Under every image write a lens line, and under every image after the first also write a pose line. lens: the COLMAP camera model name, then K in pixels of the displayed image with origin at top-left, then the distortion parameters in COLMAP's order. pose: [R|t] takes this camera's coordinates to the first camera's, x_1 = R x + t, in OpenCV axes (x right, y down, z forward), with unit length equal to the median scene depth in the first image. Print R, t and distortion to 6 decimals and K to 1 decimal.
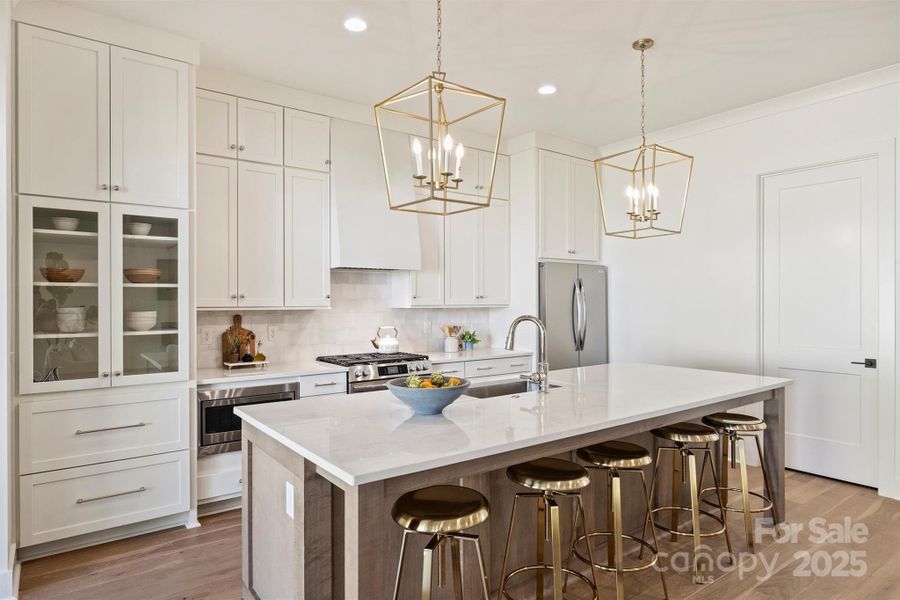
lens RADIAL K [[533.3, 0, 449.7], [0, 533.3, 298.9], [0, 0, 1]] dist [-0.003084, -0.000231]
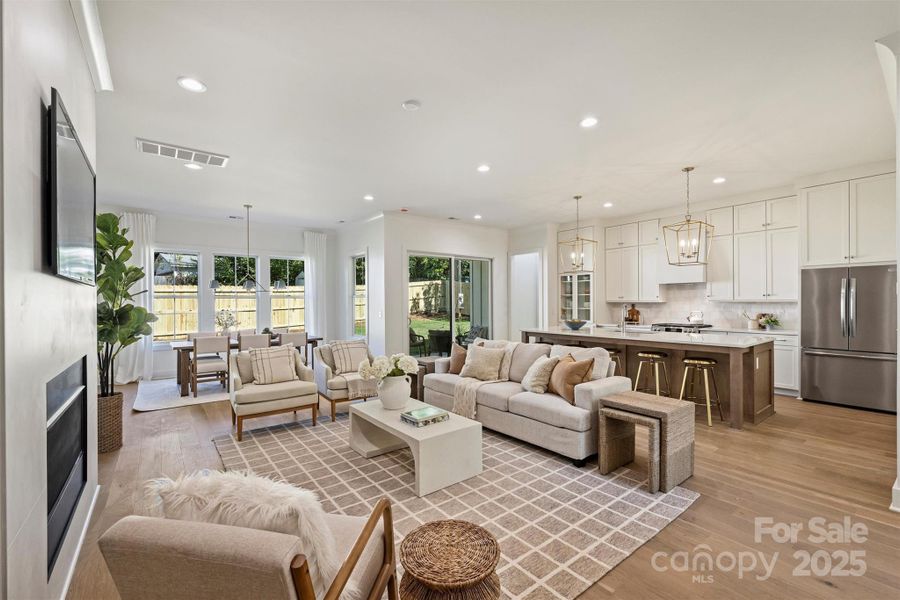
lens RADIAL K [[386.5, 0, 449.1], [0, 386.5, 302.7], [0, 0, 1]] dist [0.013990, 0.000166]
pose [[0.007150, 0.006038, -0.999956, 1.477301], [0.013278, 0.999893, 0.006132, -0.000614], [0.999886, -0.013322, 0.007069, 0.076520]]
